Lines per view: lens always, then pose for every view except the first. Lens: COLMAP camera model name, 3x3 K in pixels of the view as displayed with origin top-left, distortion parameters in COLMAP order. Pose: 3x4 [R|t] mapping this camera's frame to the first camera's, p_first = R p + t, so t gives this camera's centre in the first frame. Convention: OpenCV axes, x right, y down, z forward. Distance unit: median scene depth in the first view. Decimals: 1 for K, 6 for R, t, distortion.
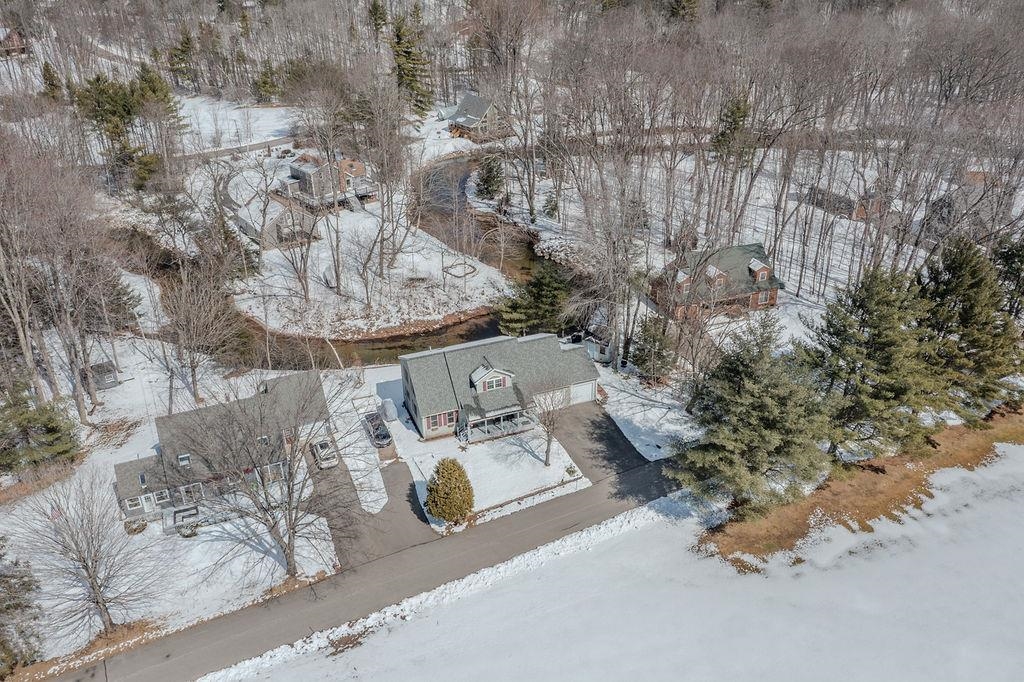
lens RADIAL K [[811.4, 0, 514.6], [0, 811.4, 337.1], [0, 0, 1]] dist [-0.024473, 0.013972]
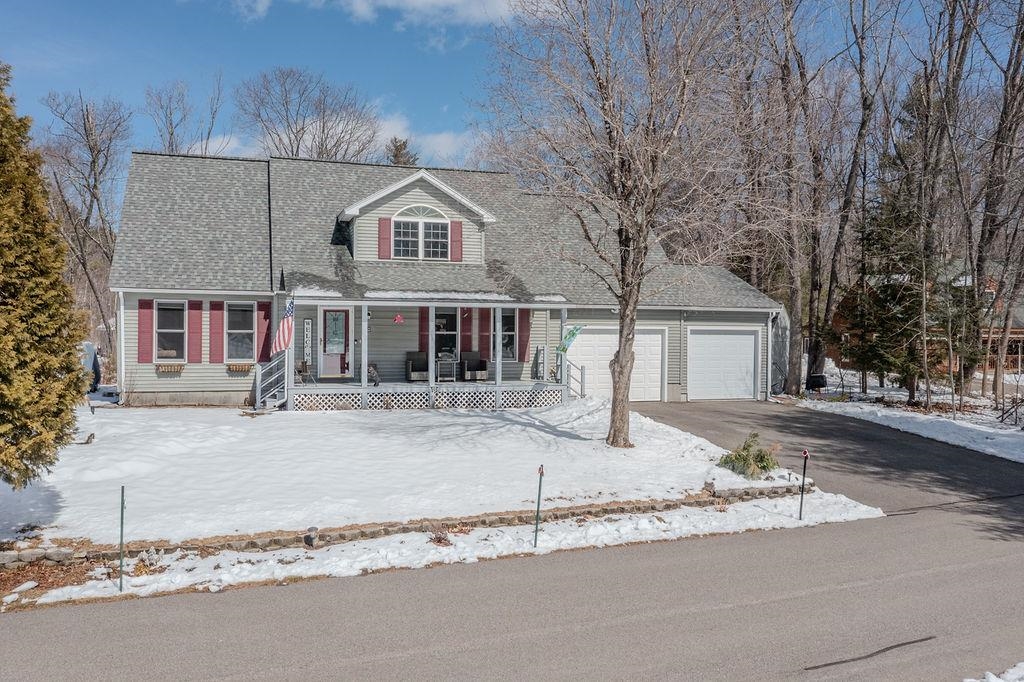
lens RADIAL K [[811.4, 0, 514.4], [0, 811.4, 339.8], [0, 0, 1]] dist [-0.024473, 0.013972]
pose [[0.998057, 0.024053, -0.057471, 0.024819], [-0.047993, 0.885030, -0.463053, 0.221322], [0.039725, 0.464912, 0.884465, 0.787533]]
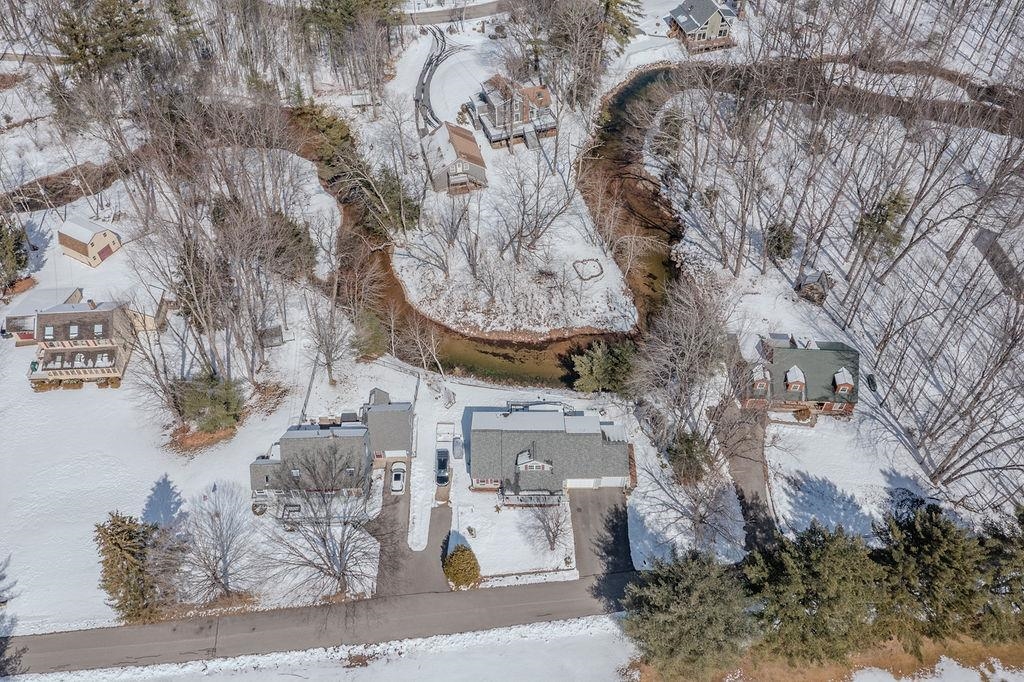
lens RADIAL K [[811.4, 0, 512.9], [0, 811.4, 343.6], [0, 0, 1]] dist [-0.024473, 0.013972]
pose [[0.929806, 0.283565, -0.234631, 0.183347], [-0.179338, 0.905761, 0.383973, -0.589473], [0.321400, -0.314942, 0.893036, -0.047269]]
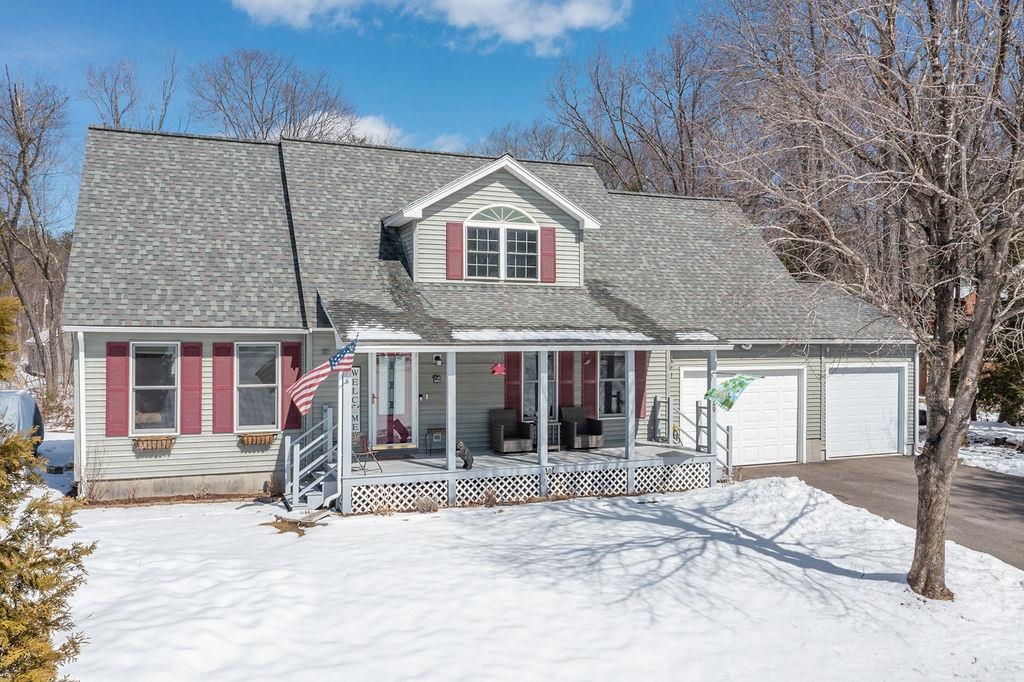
lens RADIAL K [[811.4, 0, 516.1], [0, 811.4, 341.5], [0, 0, 1]] dist [-0.024473, 0.013972]
pose [[0.999682, 0.019501, 0.016000, -0.024789], [-0.009769, 0.884109, -0.467178, 0.176404], [-0.023257, 0.466873, 0.884018, 0.849483]]
